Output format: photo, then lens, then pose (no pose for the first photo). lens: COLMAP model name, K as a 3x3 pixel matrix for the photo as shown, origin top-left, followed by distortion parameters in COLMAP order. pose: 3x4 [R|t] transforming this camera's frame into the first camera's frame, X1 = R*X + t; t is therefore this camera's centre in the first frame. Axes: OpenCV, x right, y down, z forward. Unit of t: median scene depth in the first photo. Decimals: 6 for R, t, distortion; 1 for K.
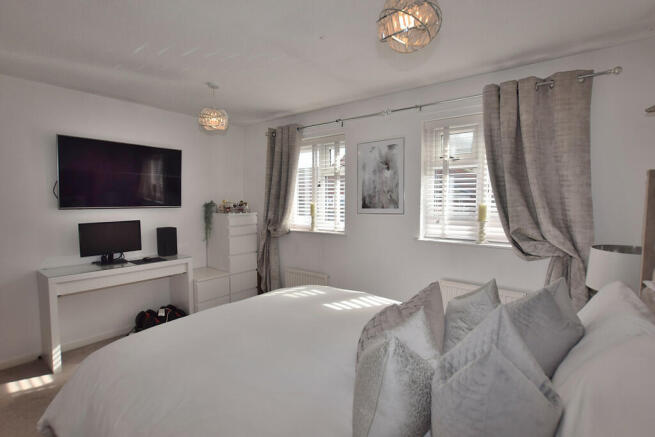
lens RADIAL K [[313.2, 0, 327.5], [0, 313.2, 218.5], [0, 0, 1]] dist [-0.000806, -0.000066]
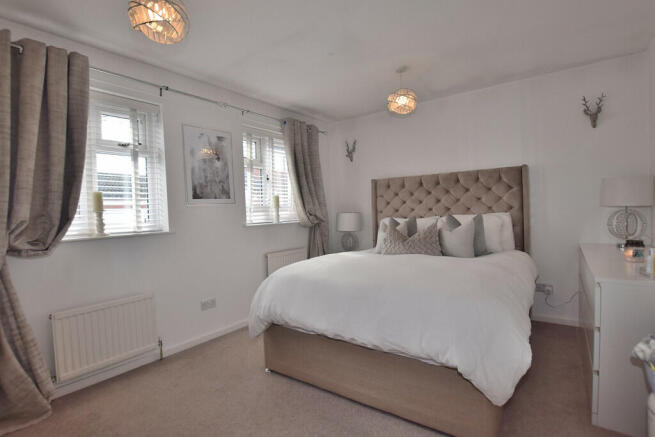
lens RADIAL K [[313.2, 0, 327.5], [0, 313.2, 218.5], [0, 0, 1]] dist [-0.000806, -0.000066]
pose [[0.030868, -0.036301, 0.998864, -0.808560], [0.077694, 0.996404, 0.033811, 0.024147], [-0.996499, 0.076562, 0.033578, 0.624857]]
